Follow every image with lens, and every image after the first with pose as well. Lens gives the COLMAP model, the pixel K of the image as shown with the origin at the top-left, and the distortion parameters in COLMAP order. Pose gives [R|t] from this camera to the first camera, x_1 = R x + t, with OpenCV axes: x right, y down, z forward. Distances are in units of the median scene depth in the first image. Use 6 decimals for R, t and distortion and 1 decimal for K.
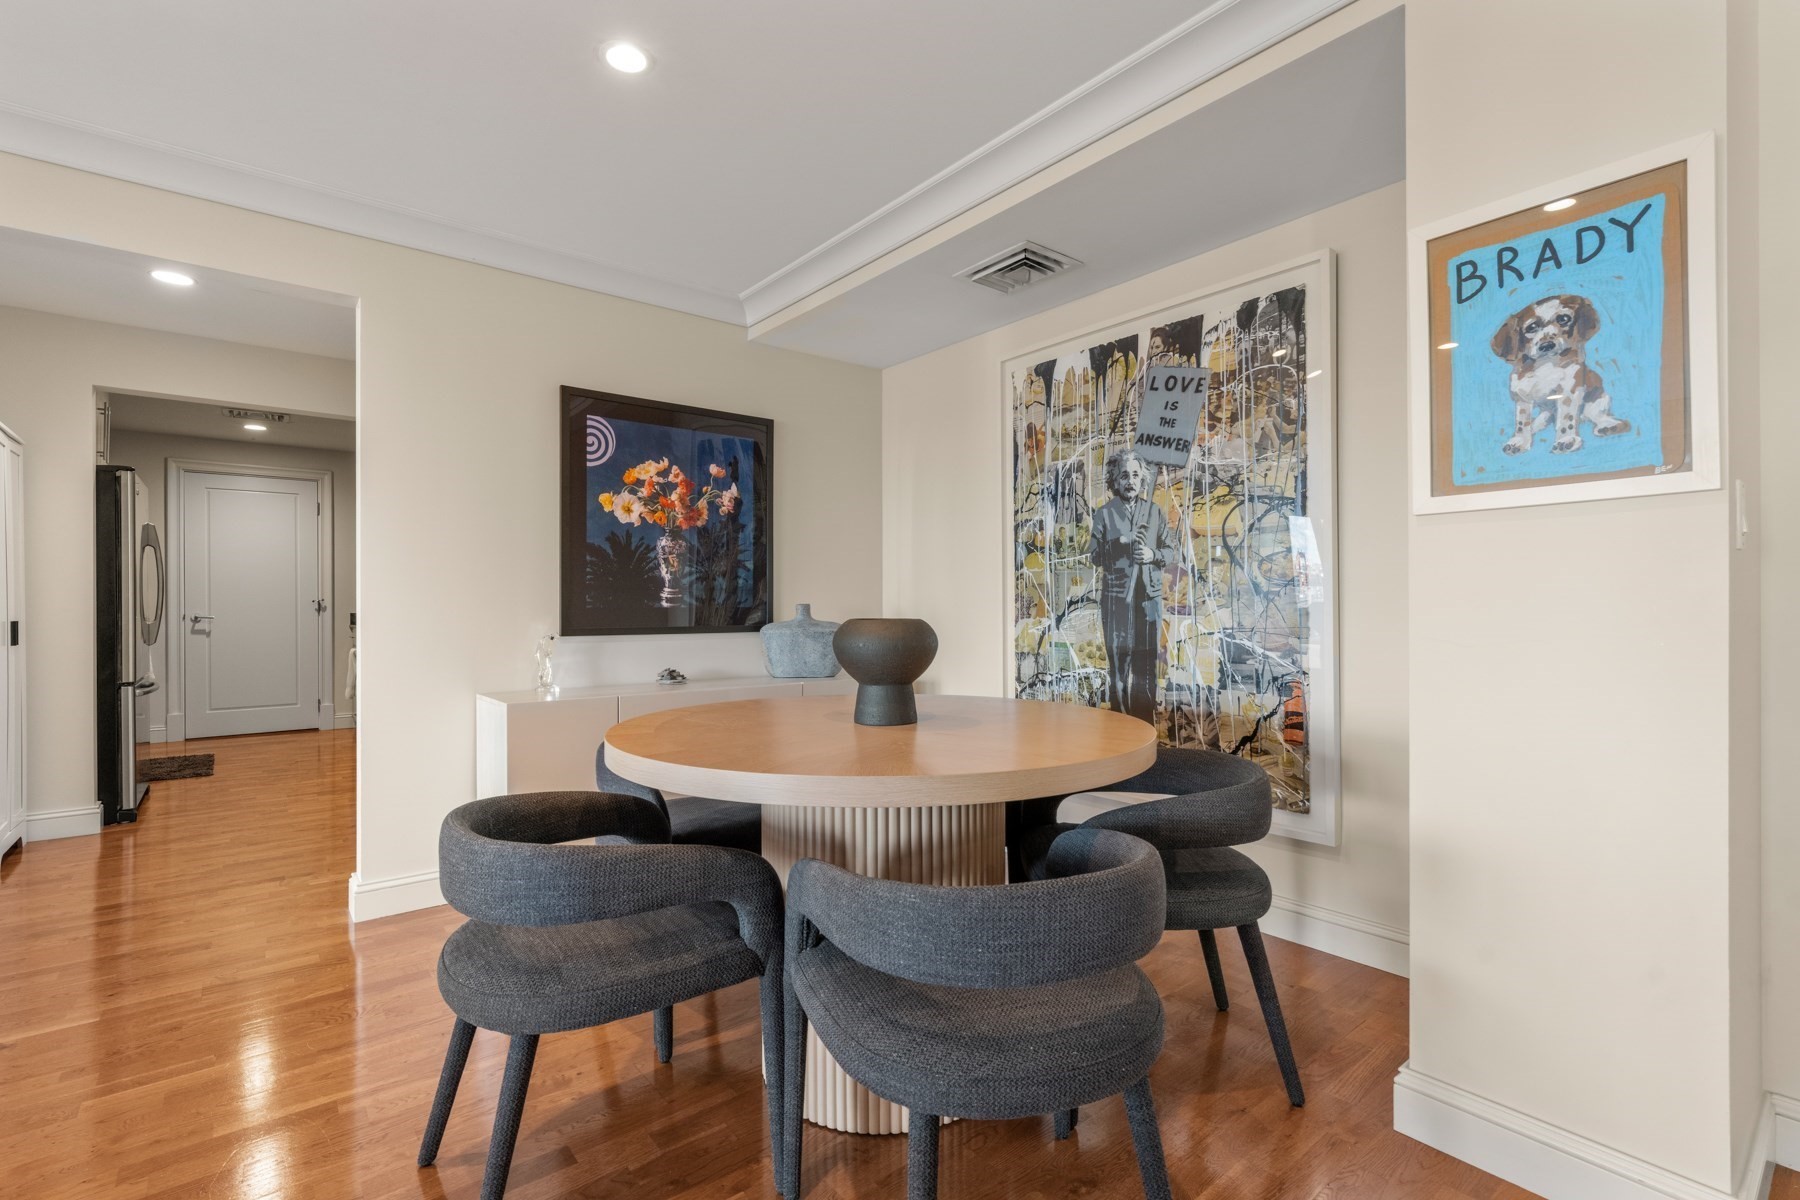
lens RADIAL K [[805.5, 0, 921.2], [0, 805.5, 604.8], [0, 0, 1]] dist [0.004348, -0.001752]
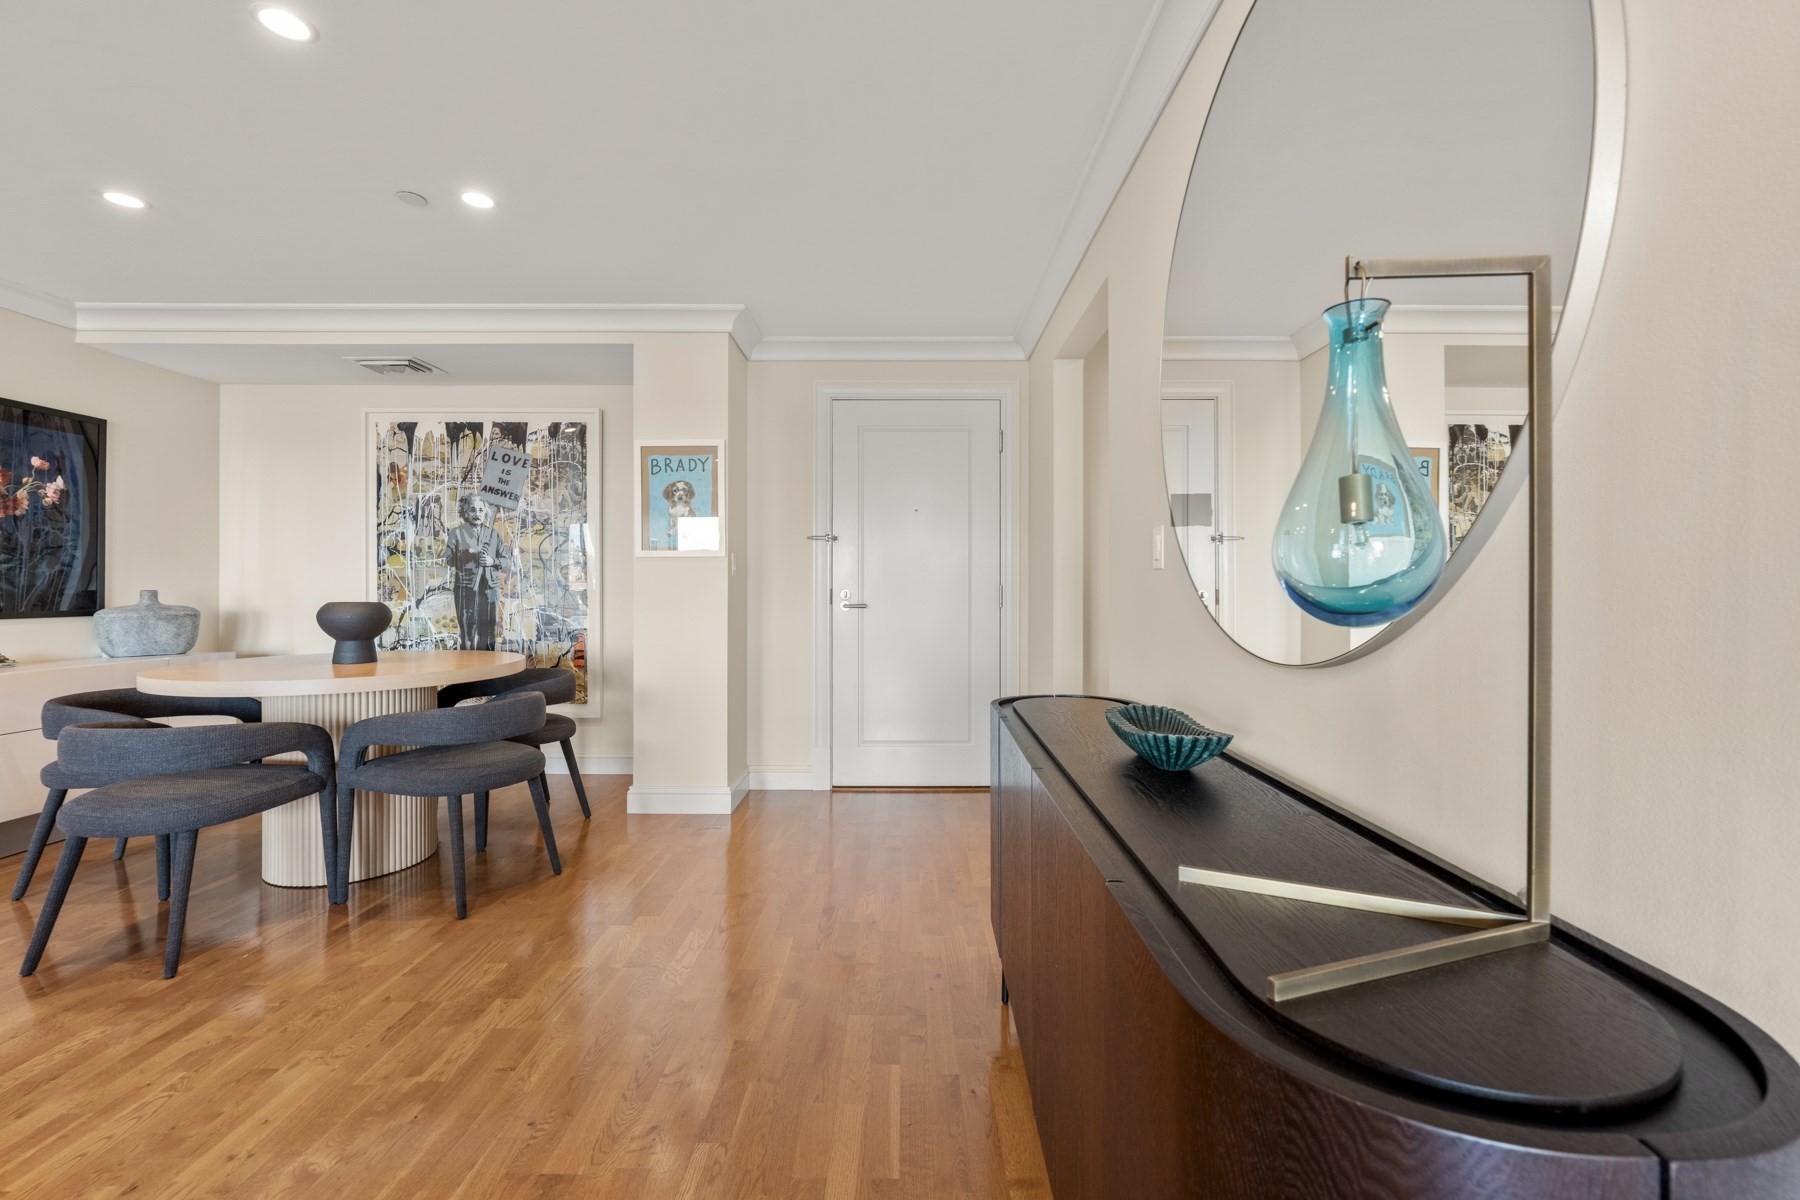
lens RADIAL K [[764.3, 0, 895.7], [0, 764.3, 588.9], [0, 0, 1]] dist [-0.002328, 0.001057]
pose [[0.649280, 0.003755, 0.760540, -0.339367], [-0.005467, 0.999985, -0.000270, -0.009982], [-0.760529, -0.003982, 0.649291, -0.586720]]
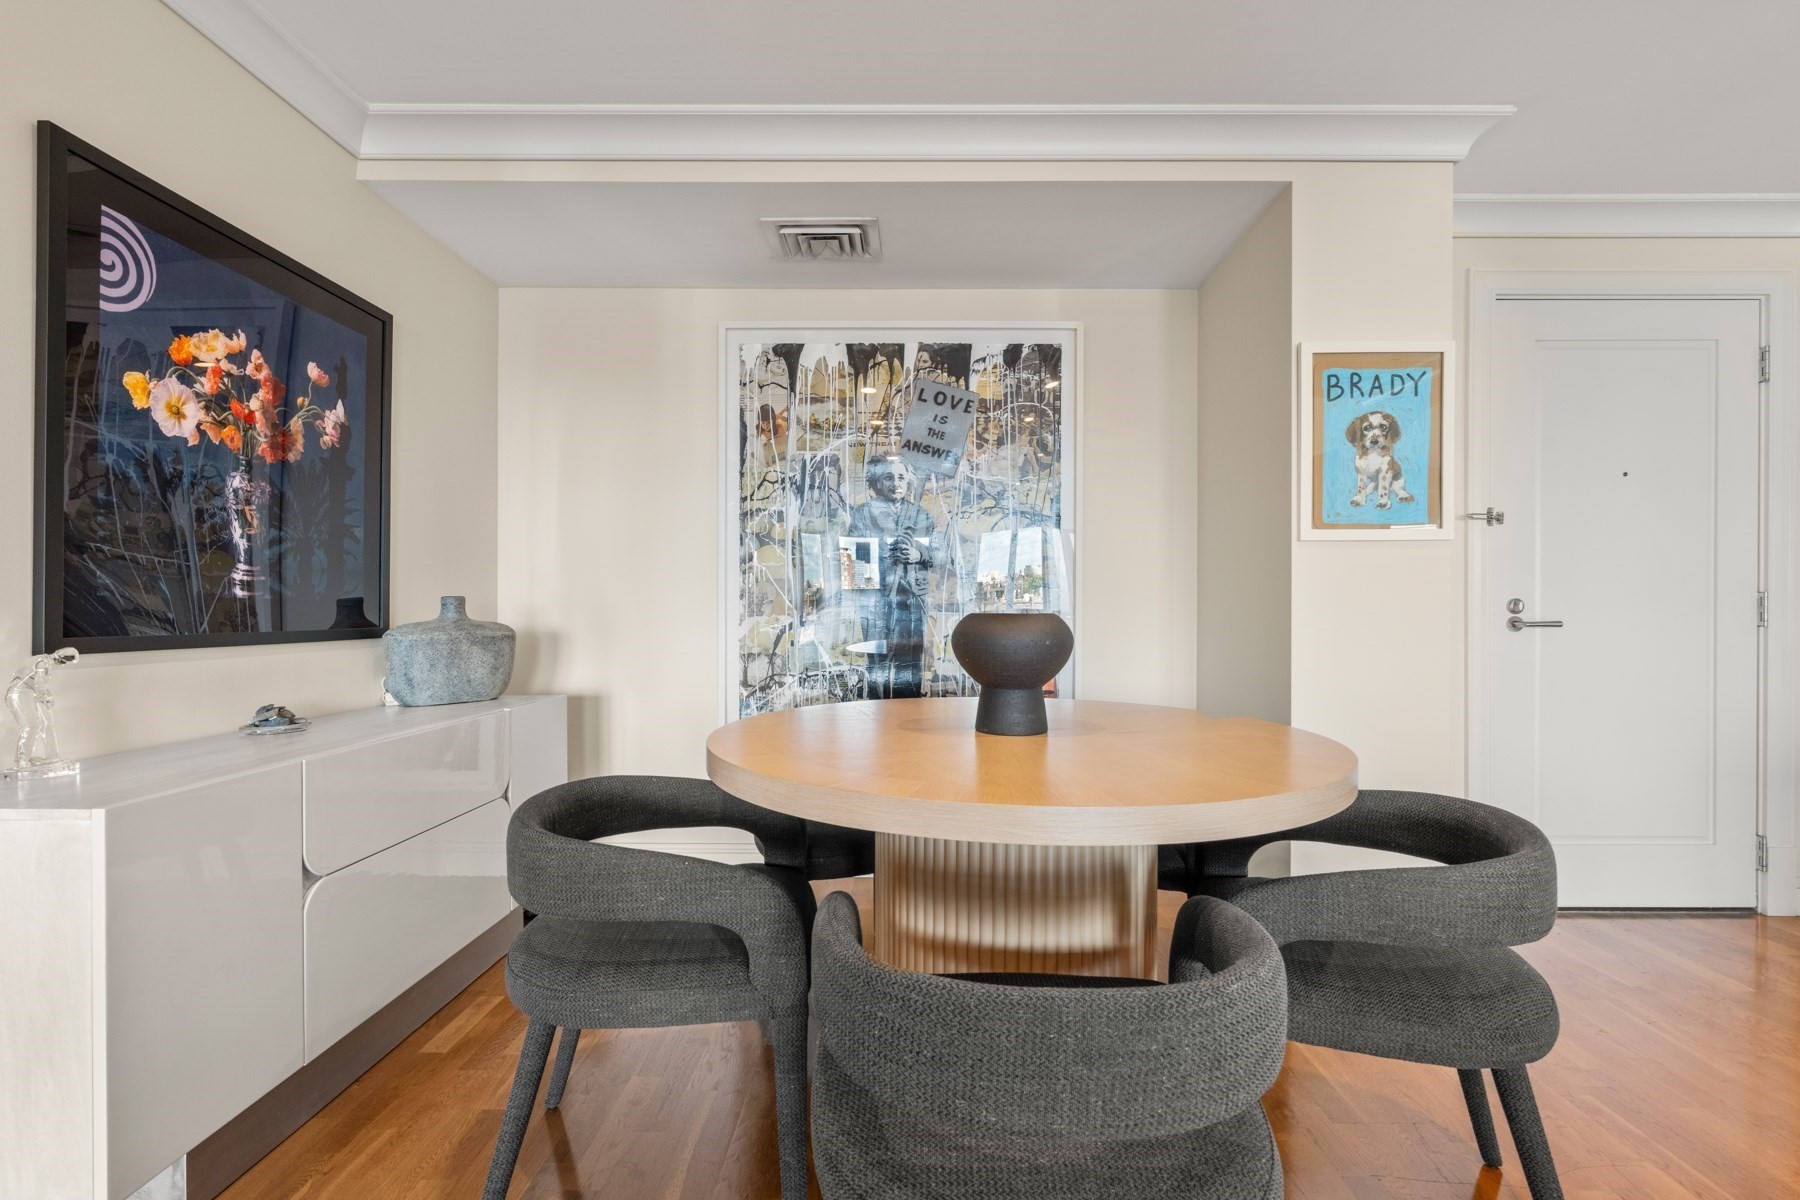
lens RADIAL K [[764.3, 0, 876.3], [0, 764.3, 606.8], [0, 0, 1]] dist [-0.002328, 0.001057]
pose [[0.658114, 0.006558, 0.752890, -0.485727], [-0.007805, 0.999968, -0.001888, 0.007674], [-0.752878, -0.004634, 0.658144, 0.361412]]
